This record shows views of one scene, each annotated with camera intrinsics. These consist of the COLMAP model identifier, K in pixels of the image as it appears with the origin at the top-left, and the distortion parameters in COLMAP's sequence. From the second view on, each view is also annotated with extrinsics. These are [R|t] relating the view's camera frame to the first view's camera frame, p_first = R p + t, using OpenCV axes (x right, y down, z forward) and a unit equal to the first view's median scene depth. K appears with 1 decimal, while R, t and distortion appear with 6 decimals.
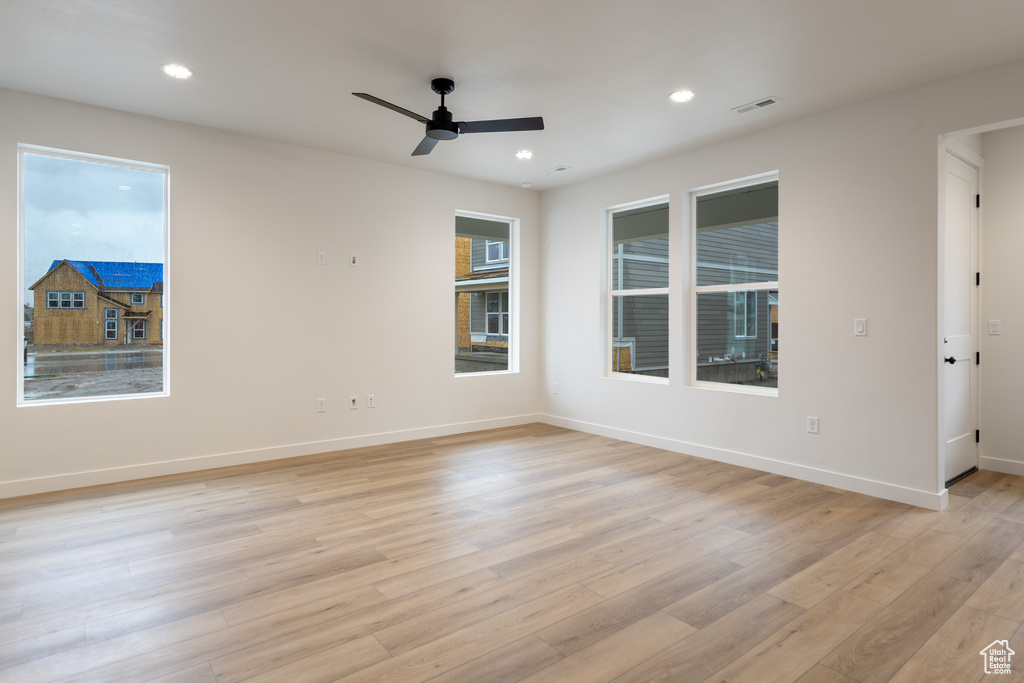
lens RADIAL K [[561.8, 0, 511.6], [0, 561.8, 322.2], [0, 0, 1]] dist [0.003060, 0.001237]
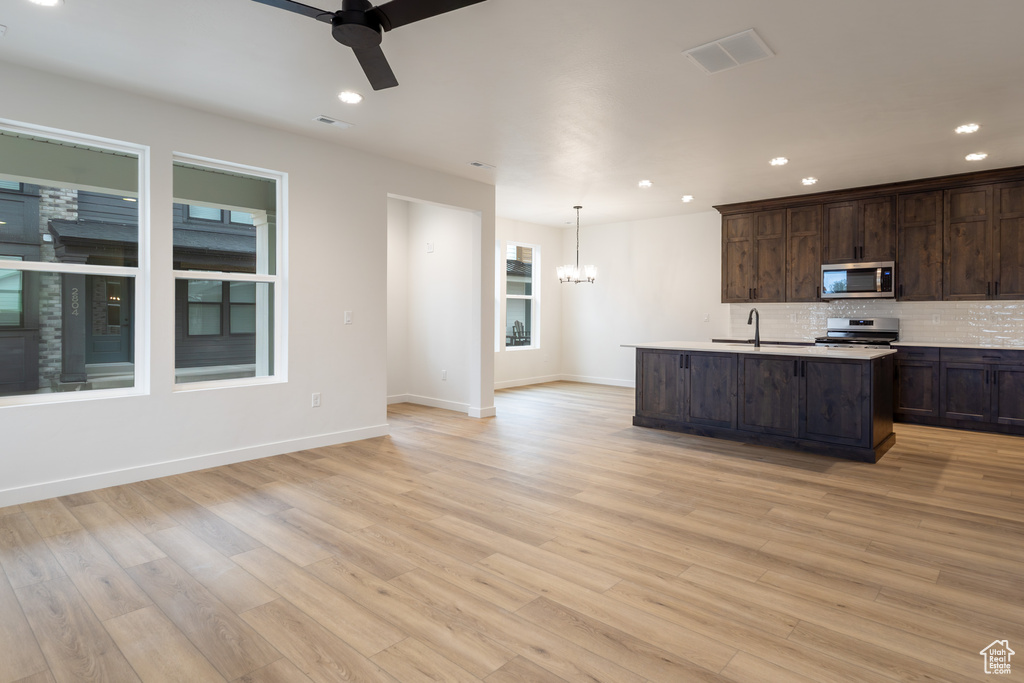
lens RADIAL K [[562.5, 0, 511.3], [0, 562.5, 313.6], [0, 0, 1]] dist [-0.000668, -0.000948]
pose [[-0.176080, -0.004952, 0.984363, -0.974940], [-0.001347, 0.999988, 0.004789, -0.007320], [-0.984375, -0.000482, -0.176084, 1.115418]]
